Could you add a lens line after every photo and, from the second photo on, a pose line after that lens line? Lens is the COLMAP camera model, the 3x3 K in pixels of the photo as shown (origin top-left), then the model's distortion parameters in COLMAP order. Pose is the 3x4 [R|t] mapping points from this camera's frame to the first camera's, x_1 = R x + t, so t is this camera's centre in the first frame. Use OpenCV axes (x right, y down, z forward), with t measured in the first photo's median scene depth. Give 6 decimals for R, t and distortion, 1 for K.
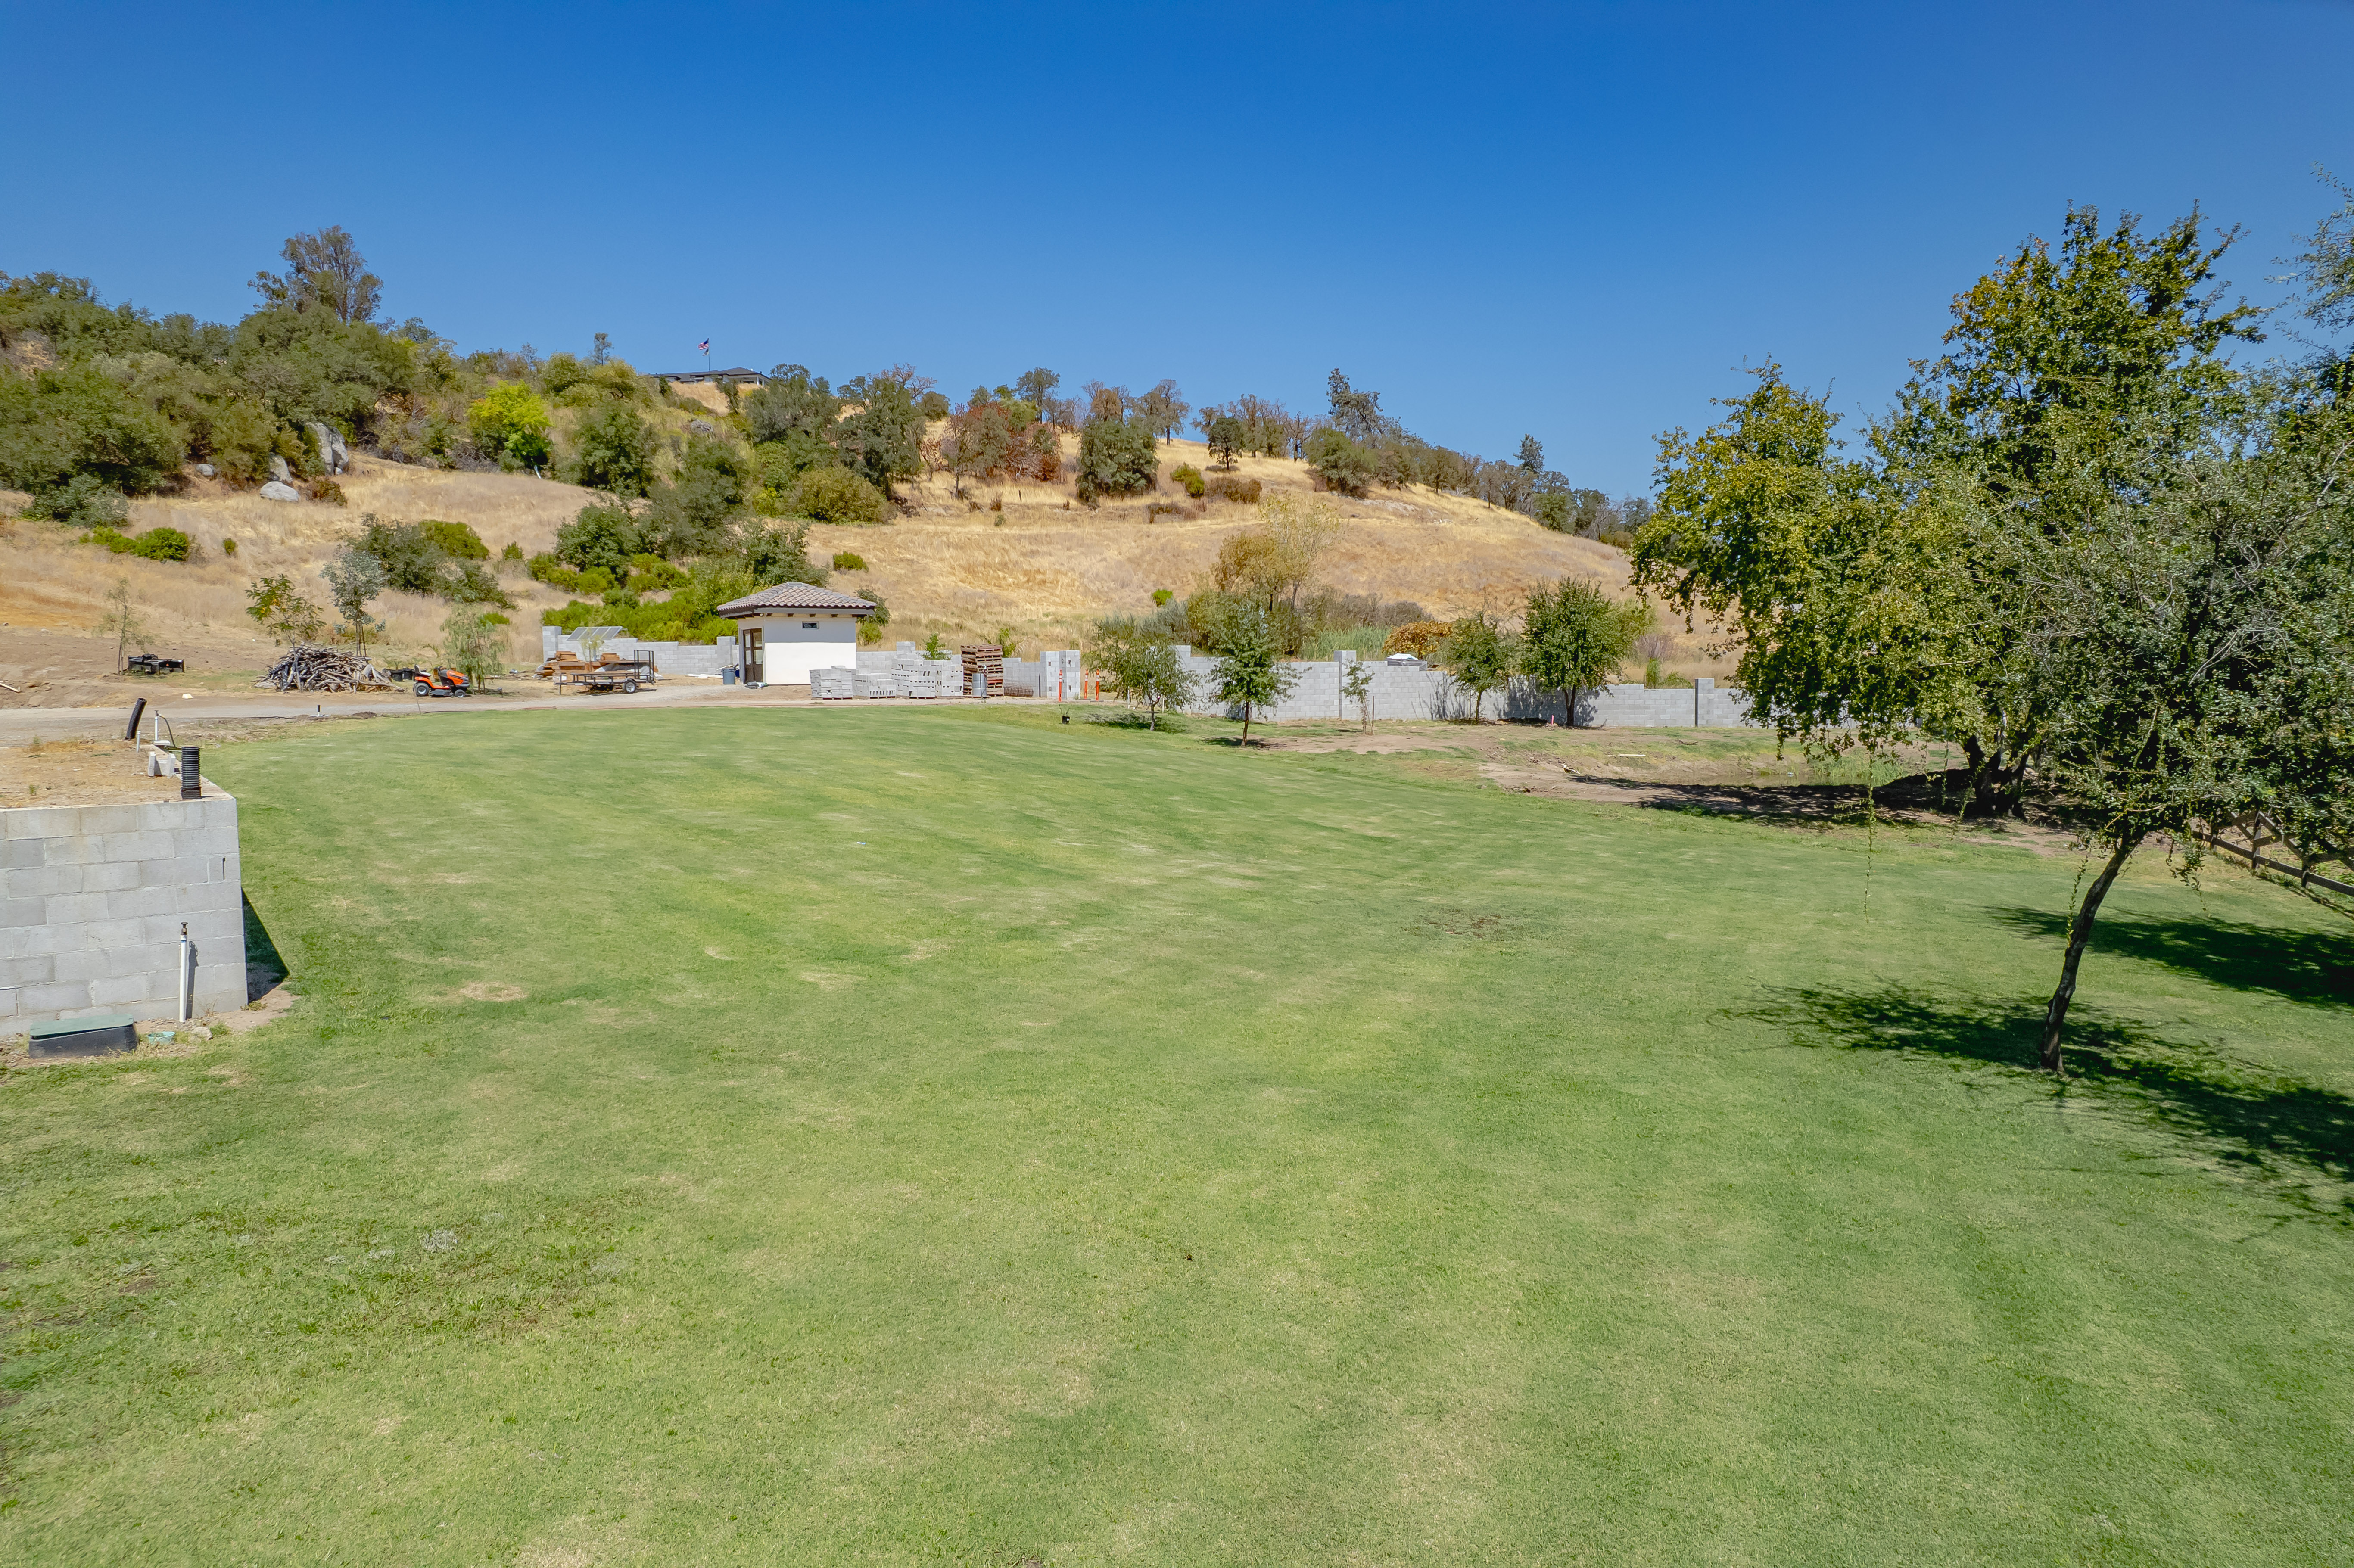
lens RADIAL K [[1505.9, 0, 1159.2], [0, 1505.9, 799.0], [0, 0, 1]] dist [-0.081432, 0.081043]
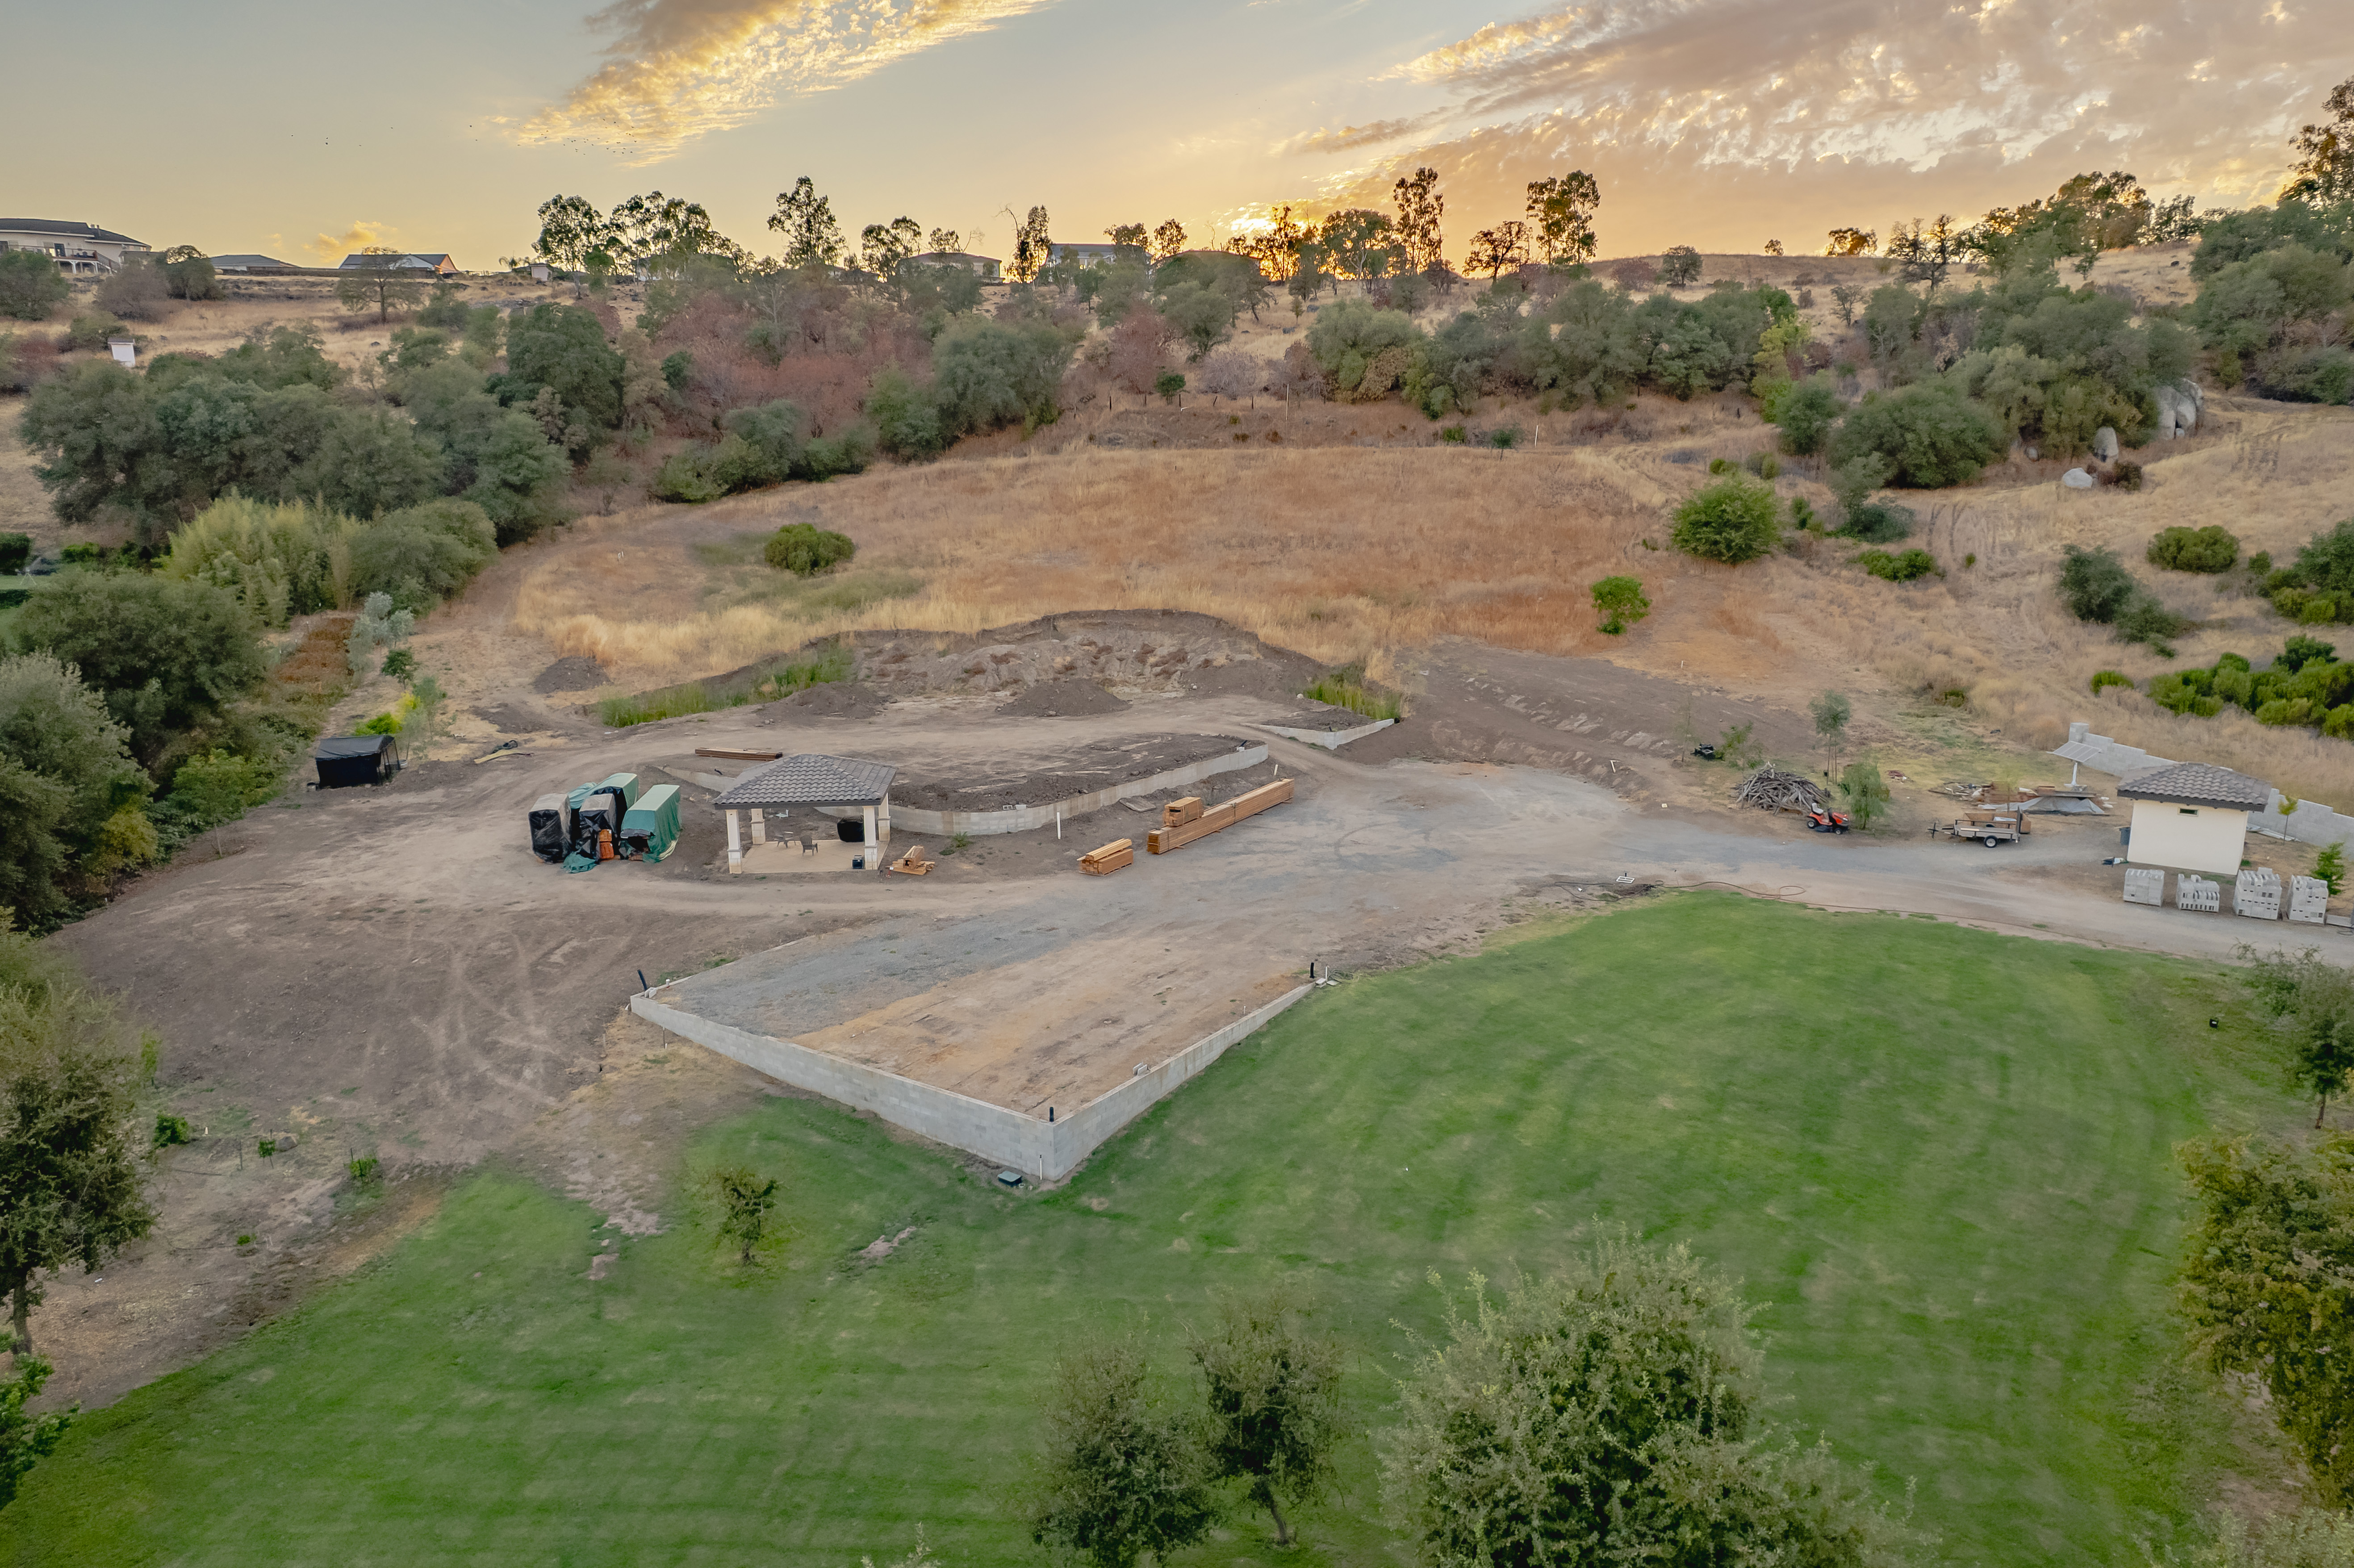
lens RADIAL K [[1557.5, 0, 1160.8], [0, 1557.5, 806.3], [0, 0, 1]] dist [-0.065688, 0.055695]
pose [[0.313261, 0.216784, -0.924593, 0.205571], [-0.069191, 0.976219, 0.205446, -0.115468], [0.947143, -0.000385, 0.320811, 0.003783]]
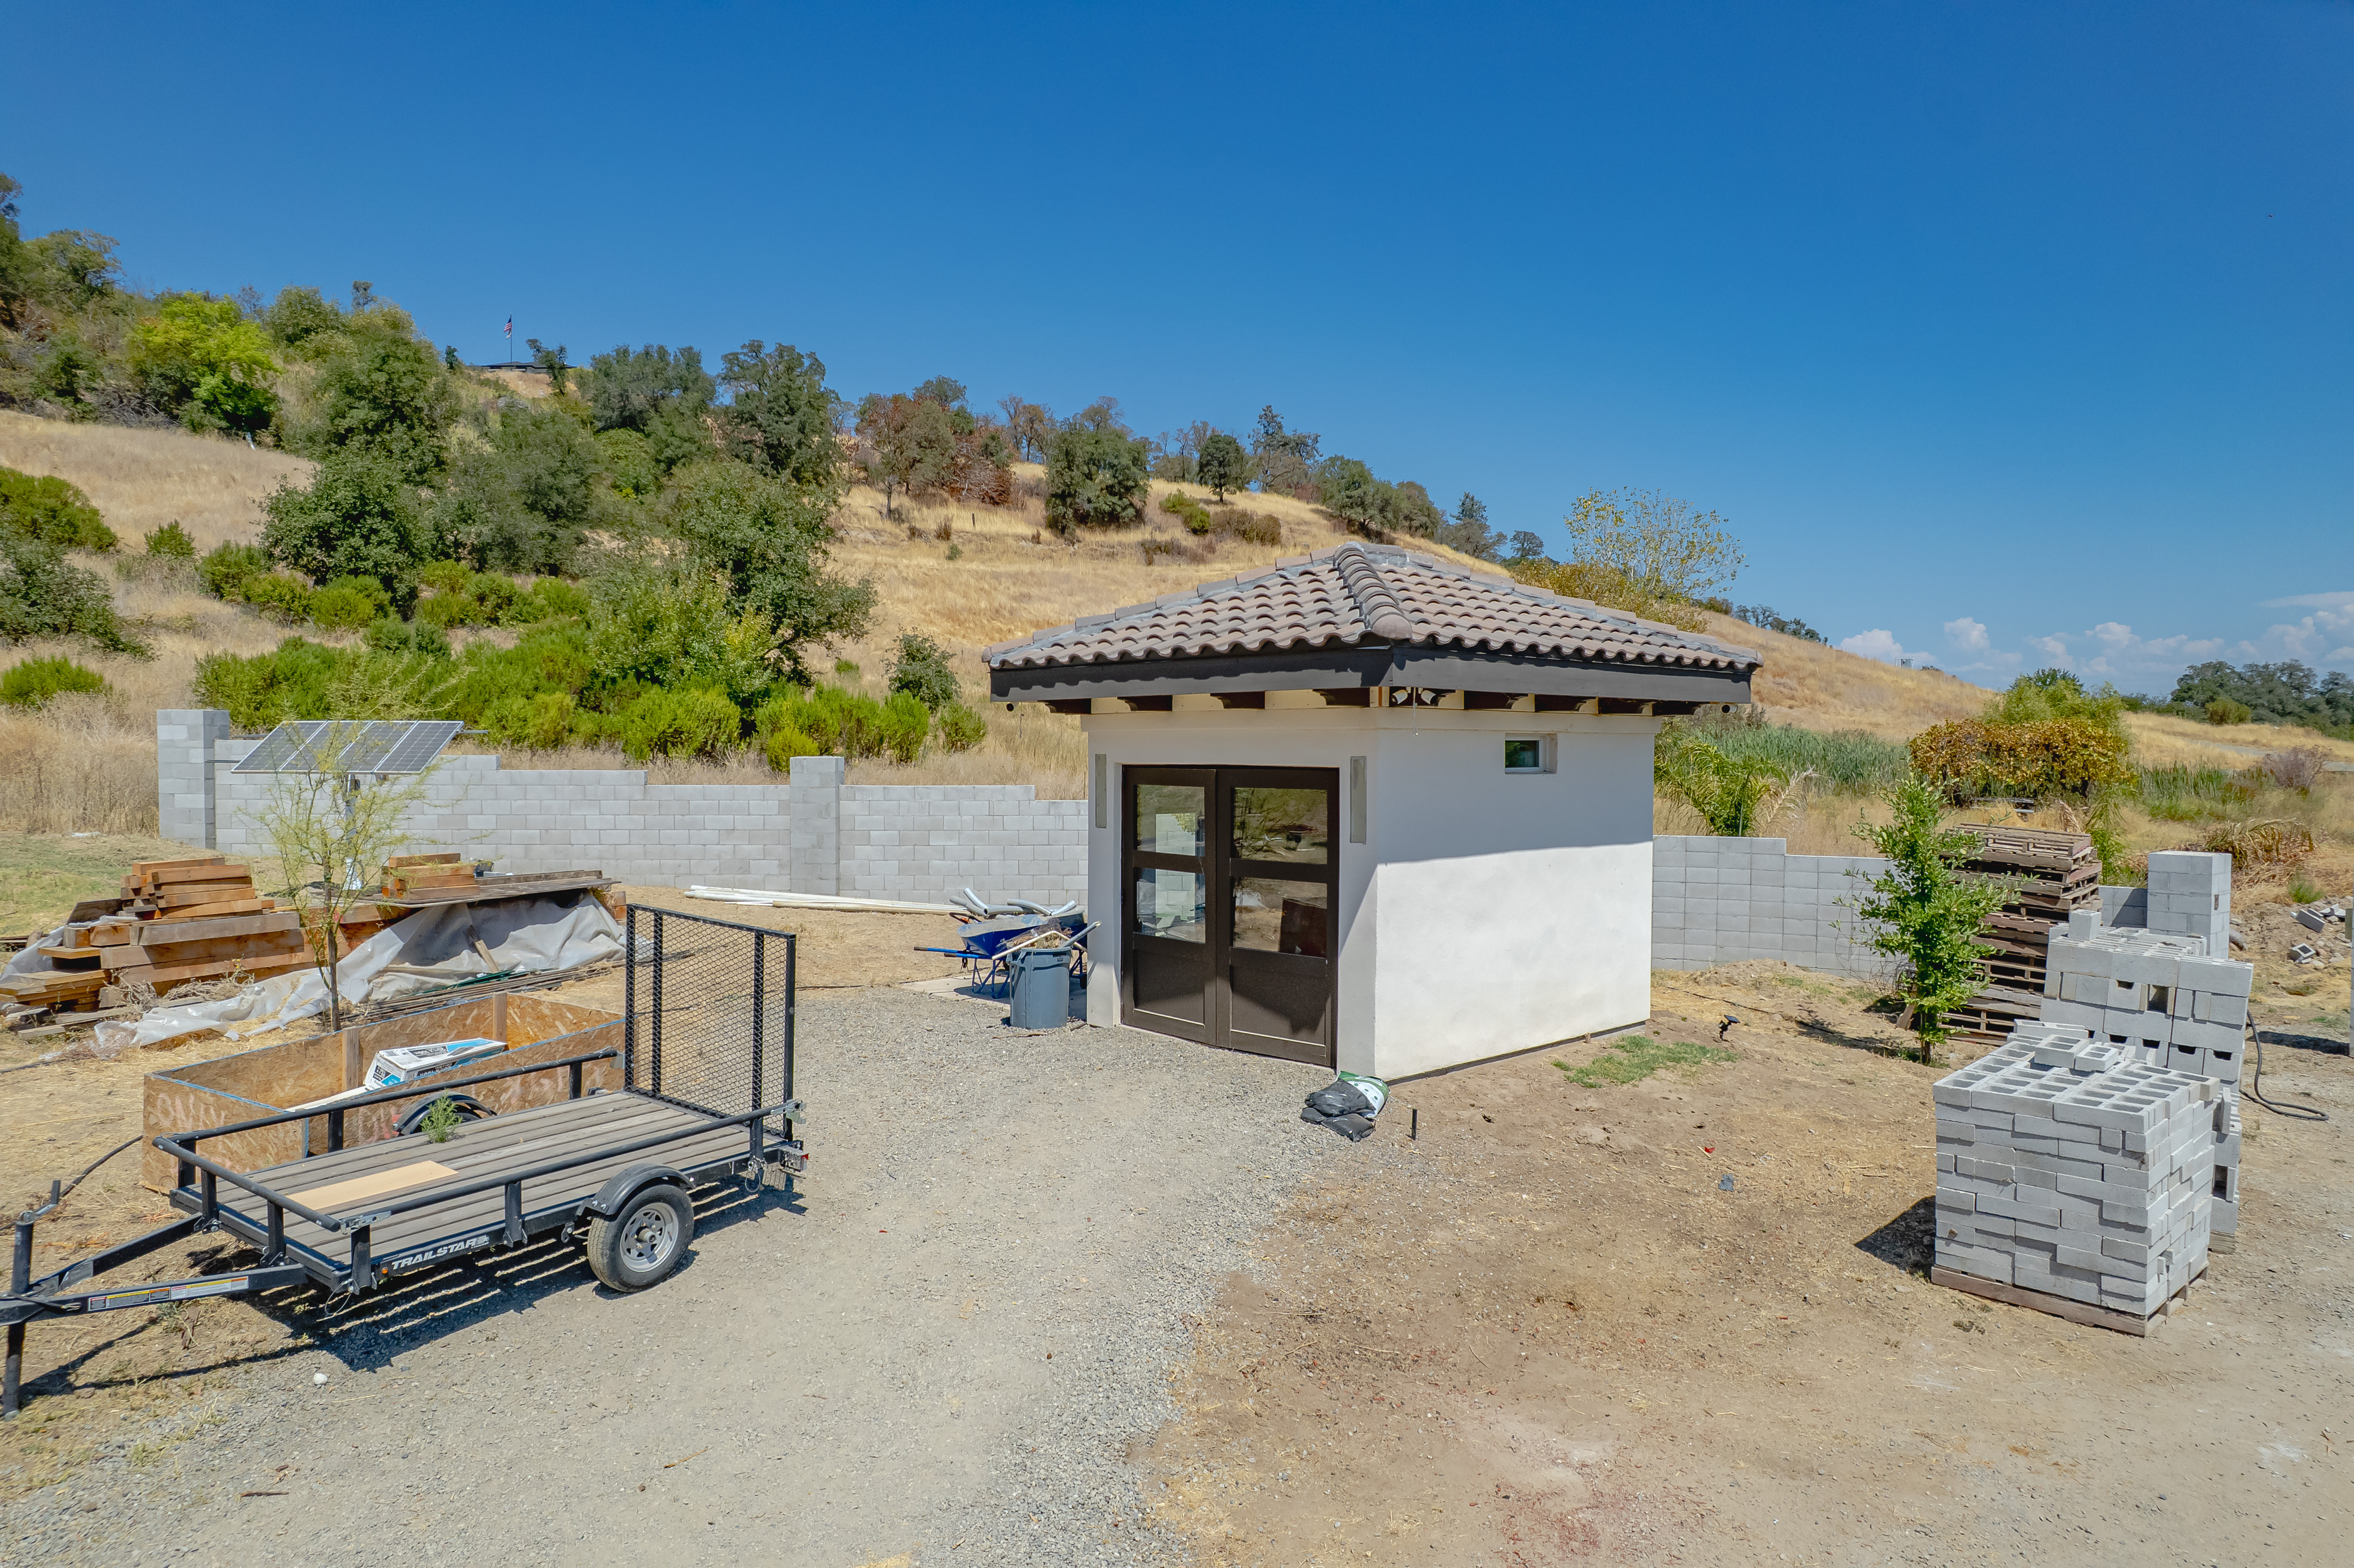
lens RADIAL K [[1505.9, 0, 1159.2], [0, 1505.9, 799.0], [0, 0, 1]] dist [-0.081432, 0.081043]
pose [[0.989427, 0.009653, 0.144712, -0.126420], [-0.002752, 0.998852, -0.047814, -0.040952], [-0.145008, 0.046910, 0.988318, 0.330957]]
